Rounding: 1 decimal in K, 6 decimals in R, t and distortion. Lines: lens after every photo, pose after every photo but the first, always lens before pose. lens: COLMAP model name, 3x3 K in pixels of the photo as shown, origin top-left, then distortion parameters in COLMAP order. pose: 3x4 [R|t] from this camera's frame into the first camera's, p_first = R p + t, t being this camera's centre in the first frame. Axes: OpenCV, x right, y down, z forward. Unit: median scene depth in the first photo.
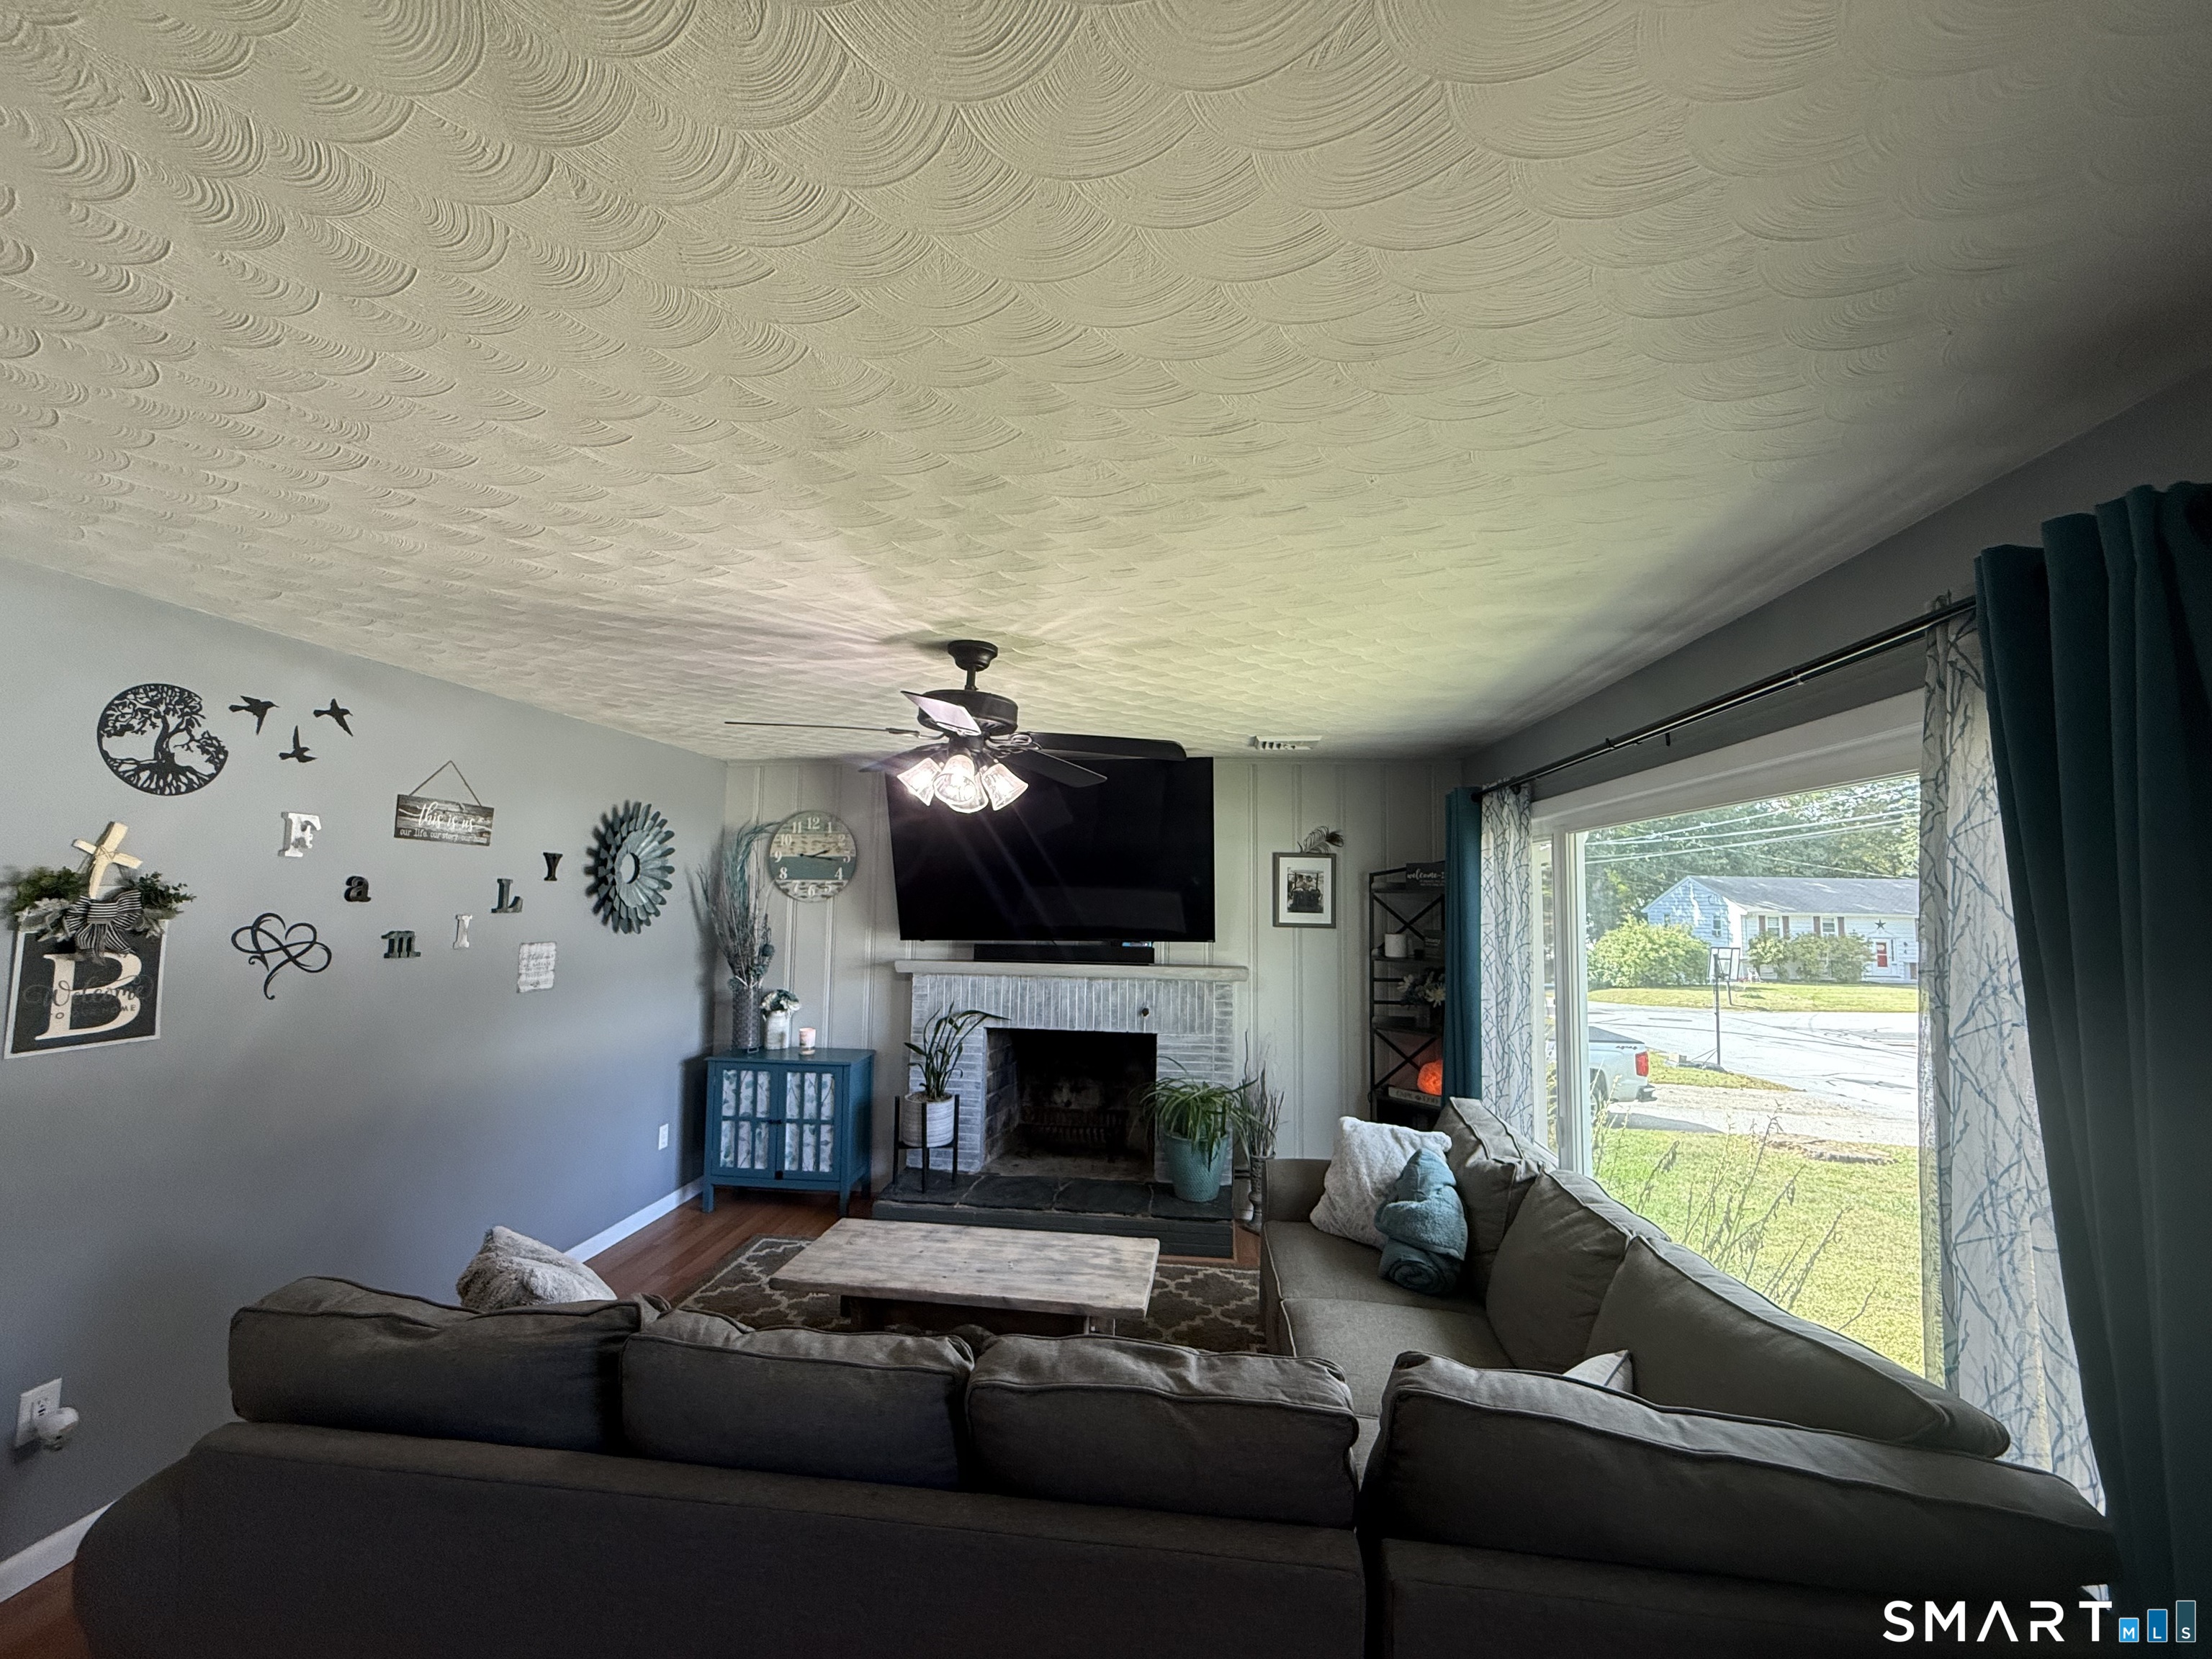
lens RADIAL K [[881.8, 0, 1101.1], [0, 881.8, 830.2], [0, 0, 1]] dist [0.000190, -0.000163]
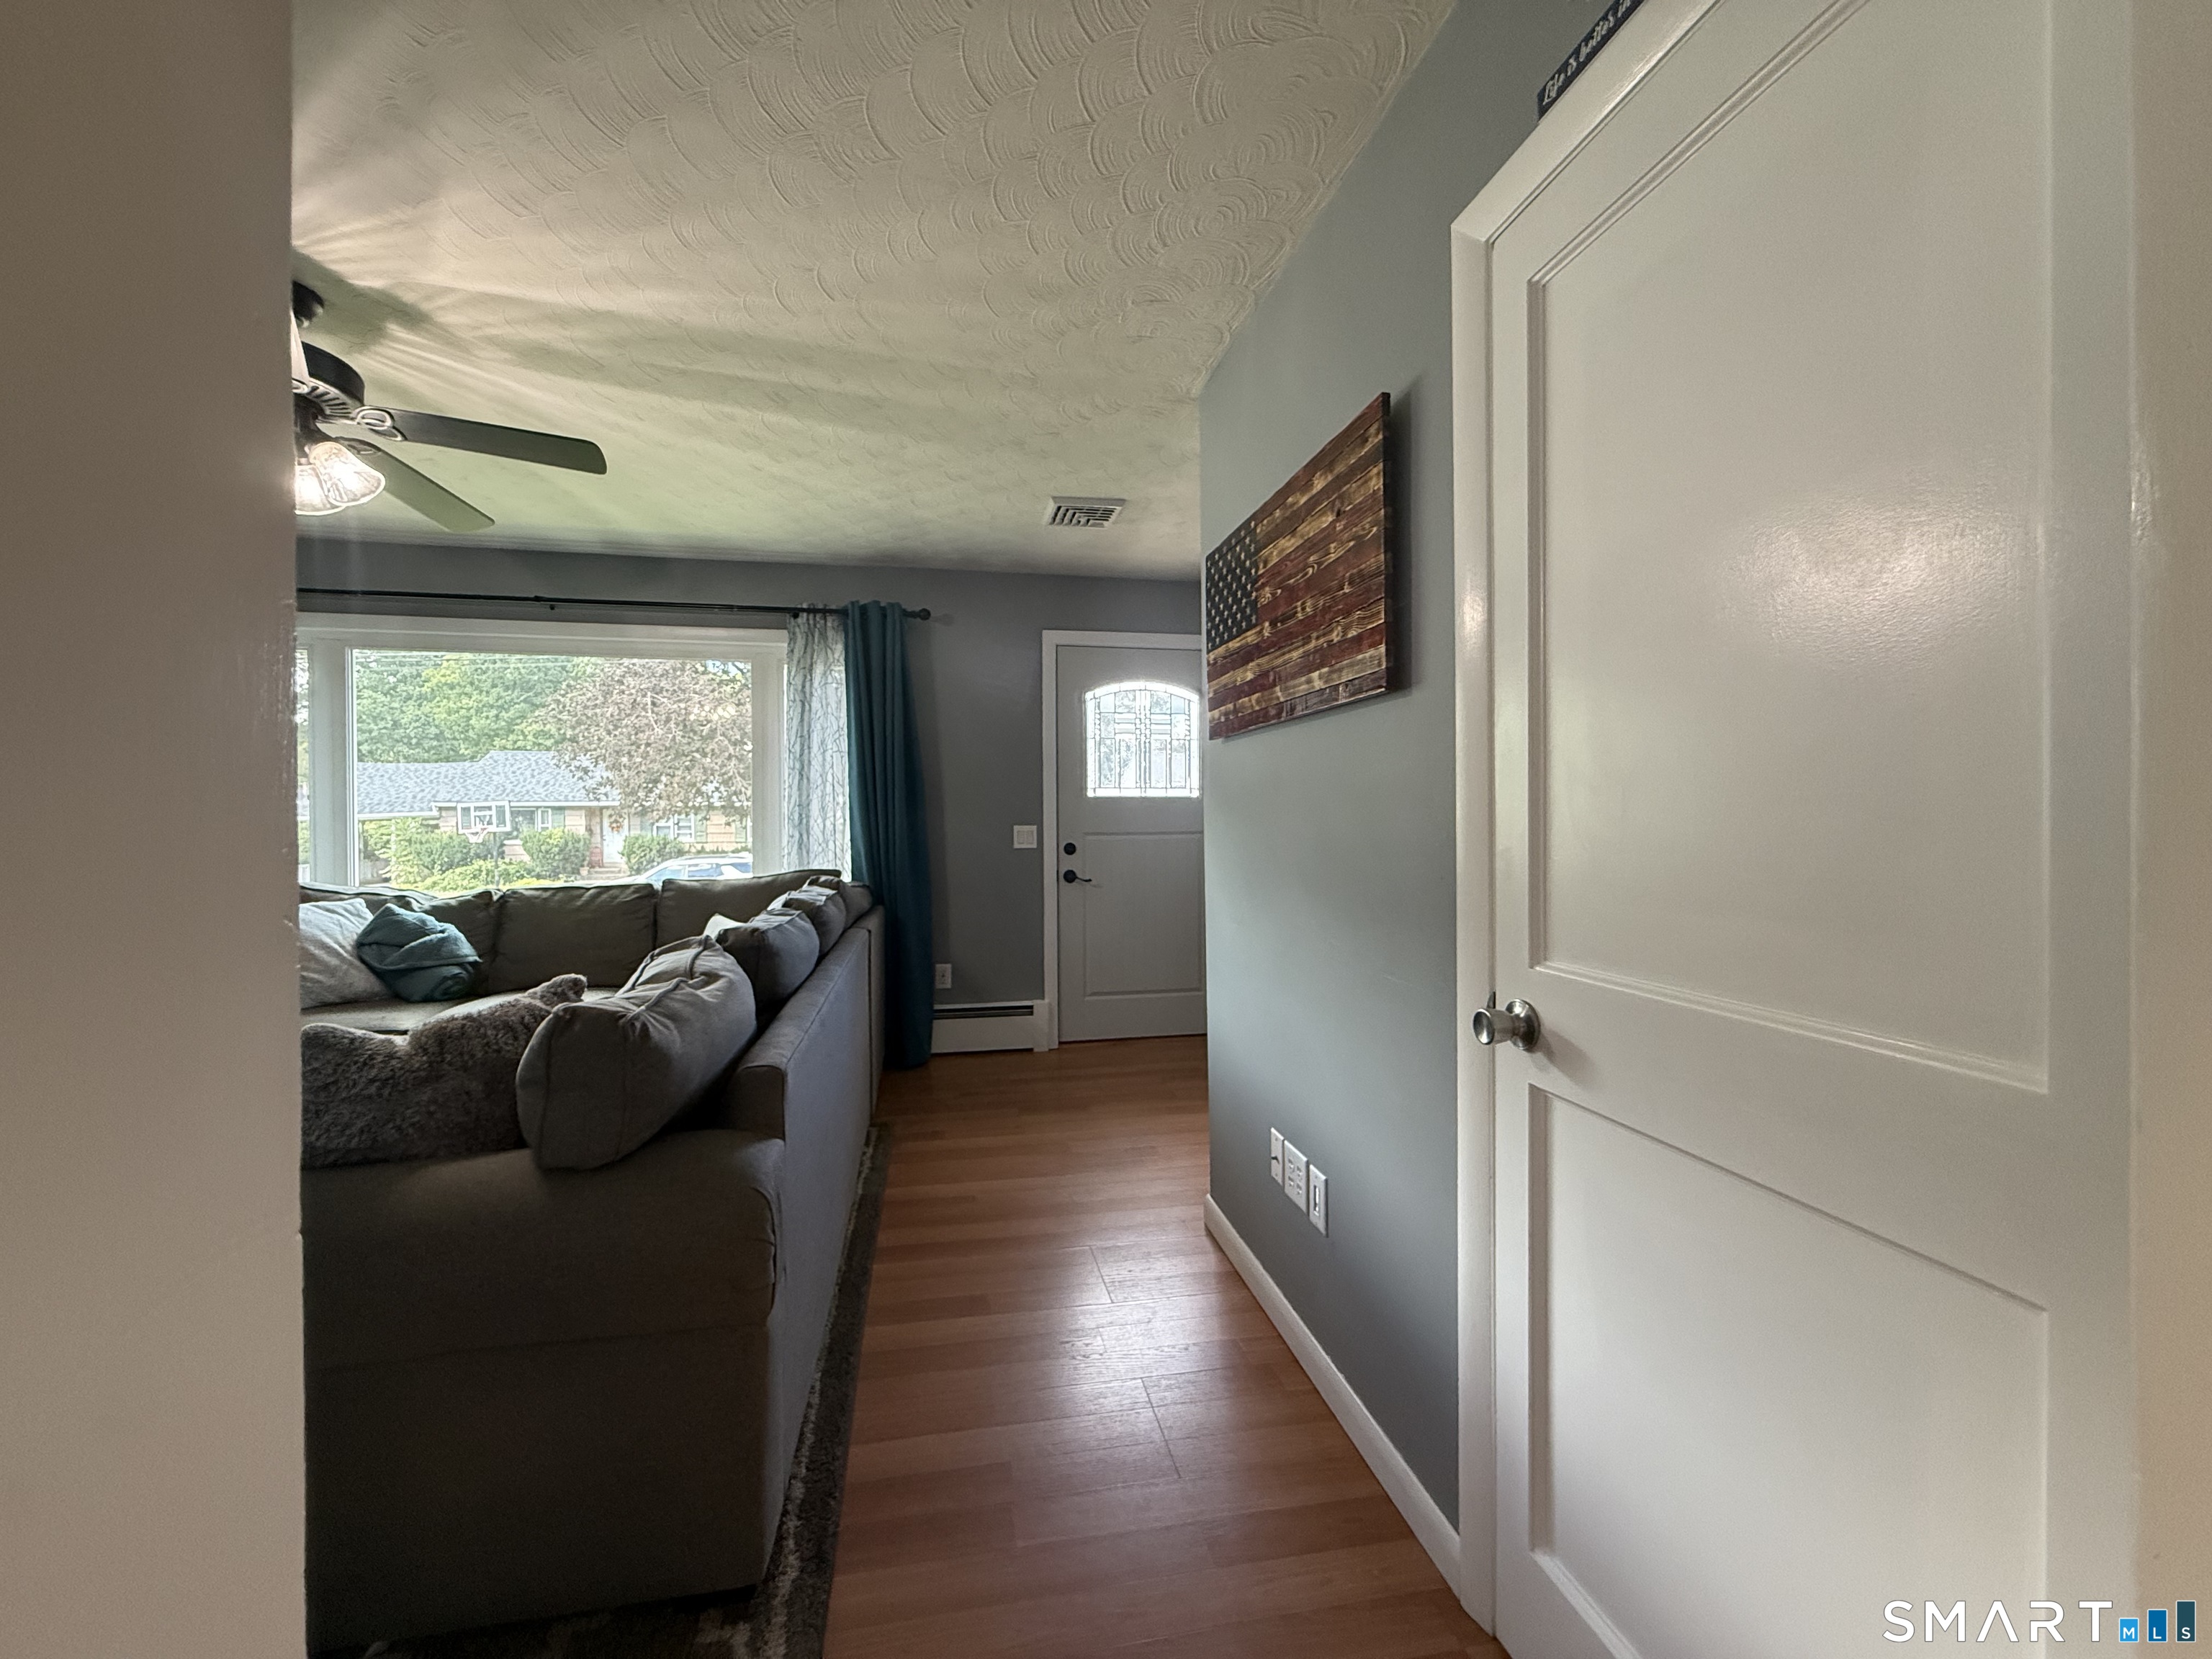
lens RADIAL K [[881.8, 0, 1101.1], [0, 881.8, 830.2], [0, 0, 1]] dist [0.000190, -0.000163]
pose [[-0.305503, -0.027327, 0.951799, -0.653069], [-0.076978, 0.997025, 0.003918, 0.120012], [-0.949075, -0.072070, -0.306697, 0.304614]]
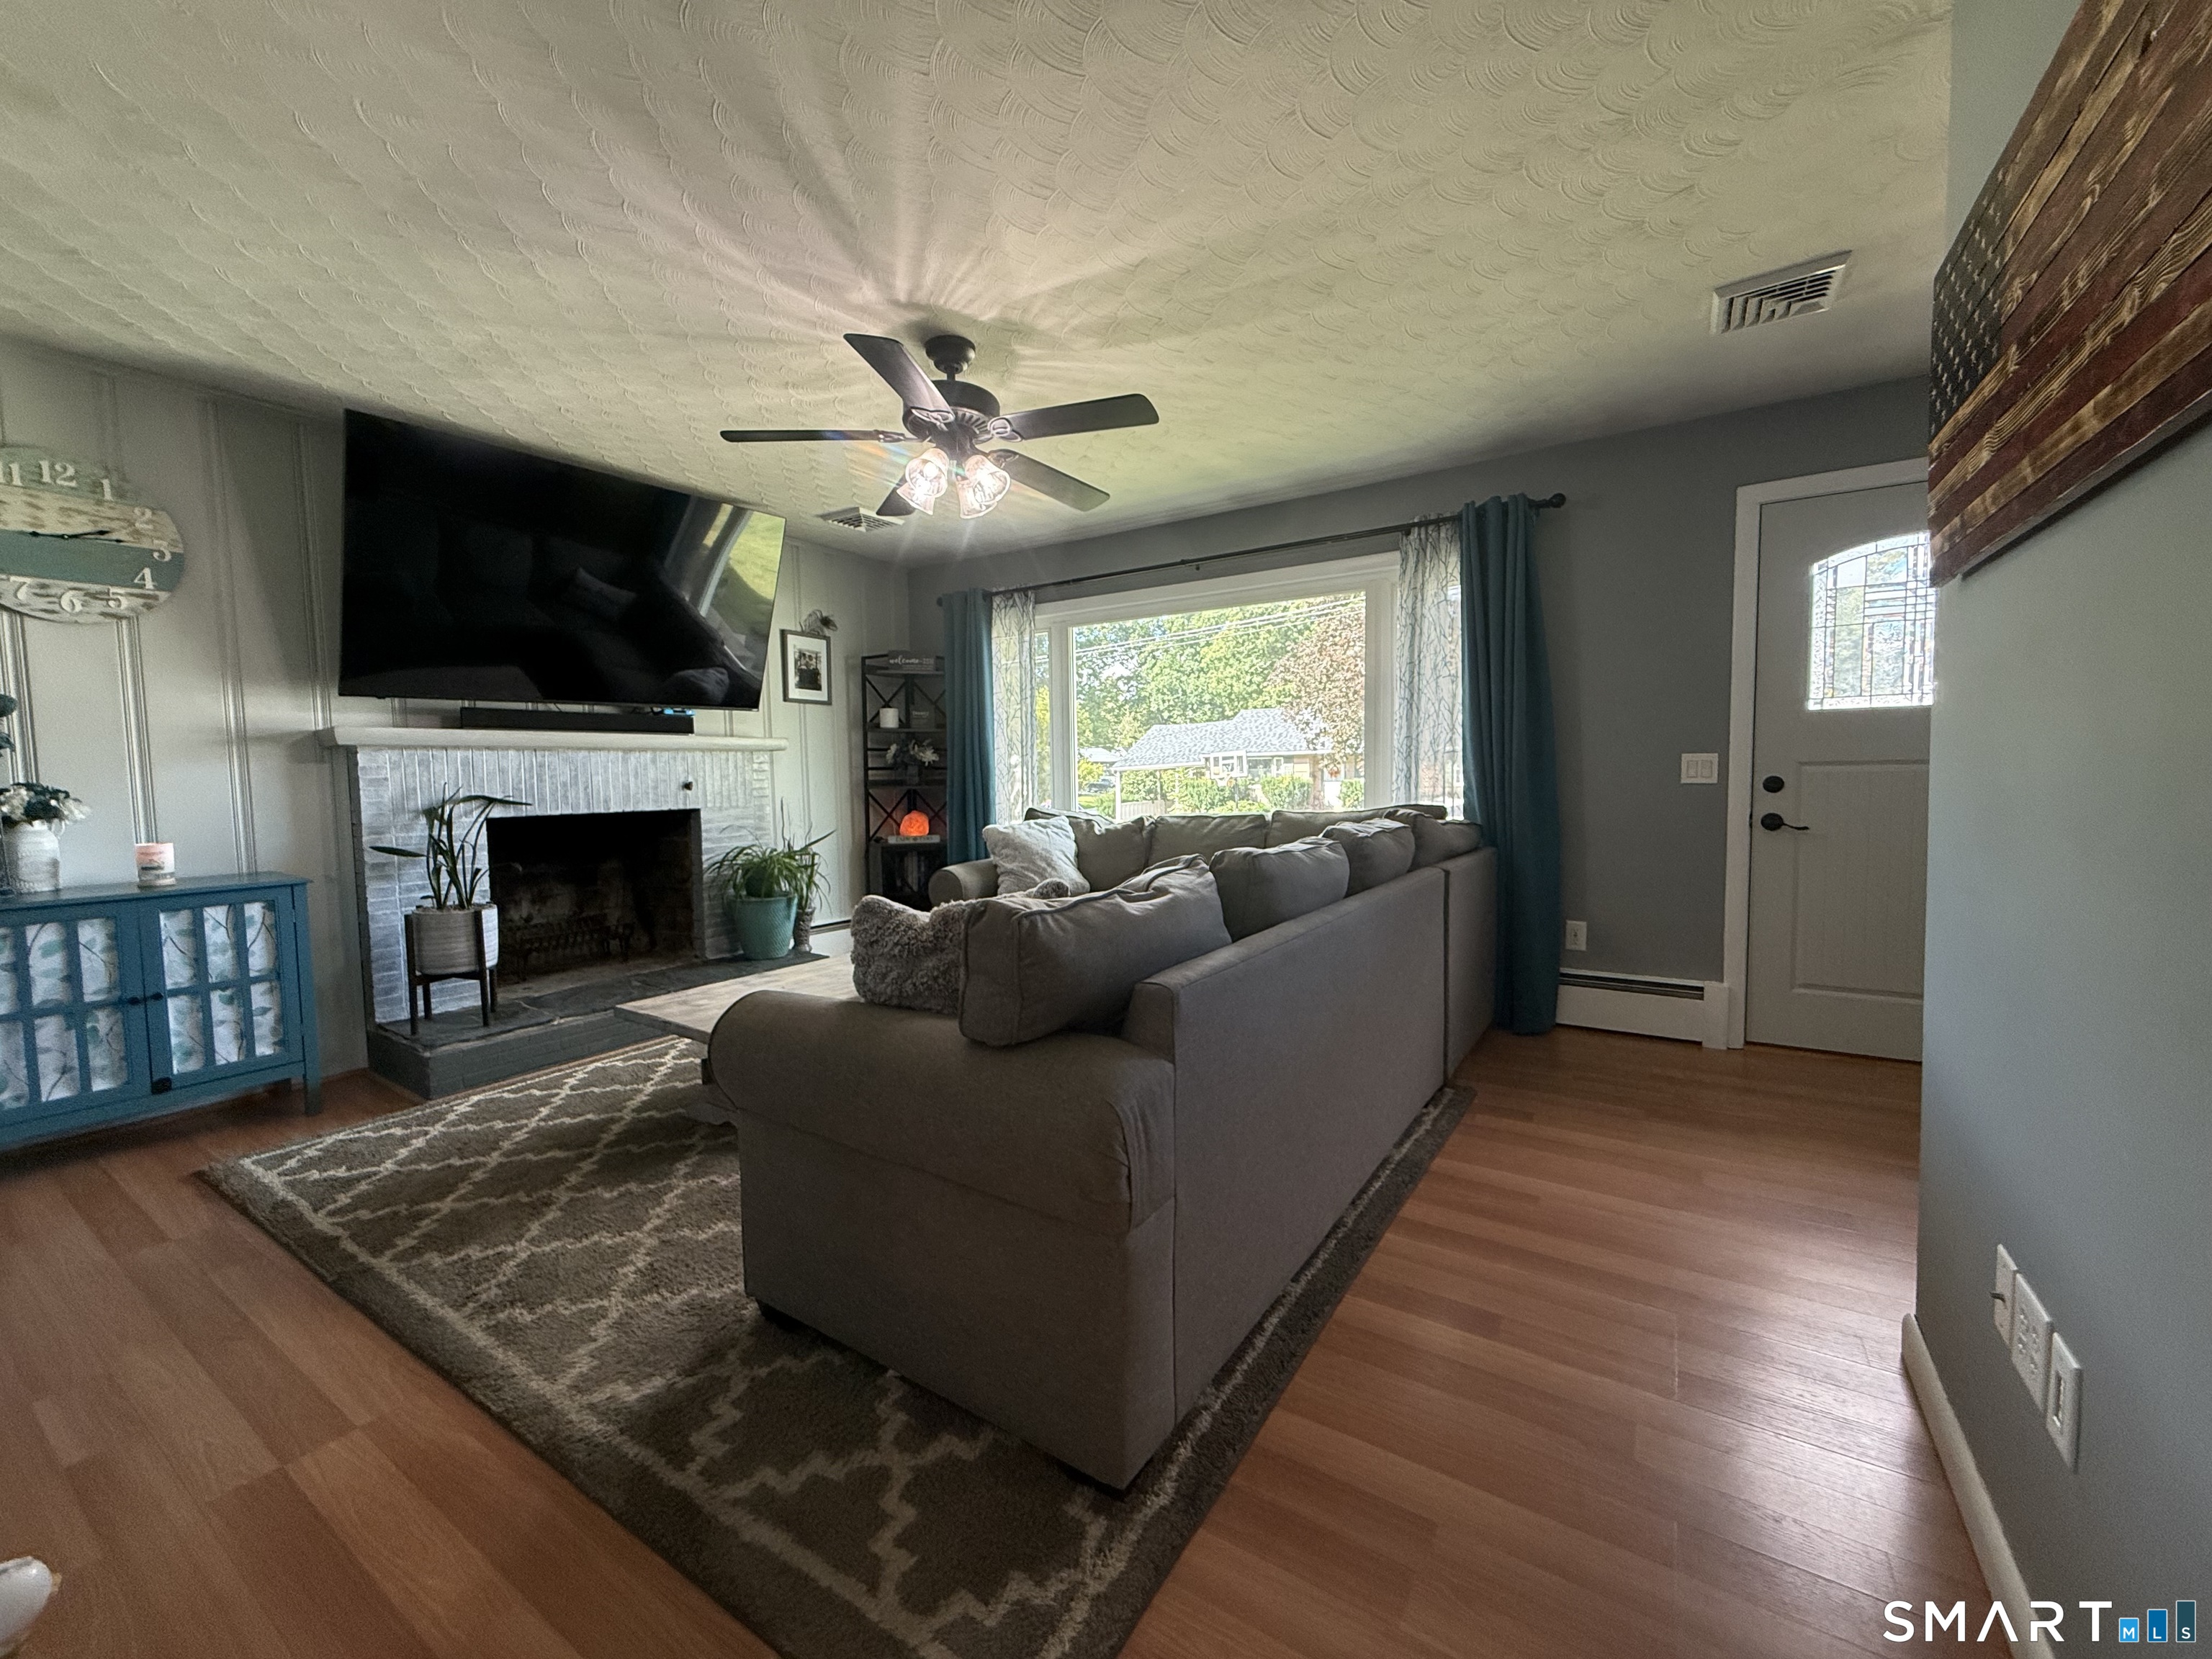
lens RADIAL K [[881.2, 0, 1103.0], [0, 881.2, 829.8], [0, 0, 1]] dist [0.001261, -0.000465]
pose [[0.445206, -0.081506, 0.891711, -0.594529], [-0.046733, 0.992376, 0.114039, 0.127711], [-0.894208, -0.092443, 0.438003, 0.204083]]
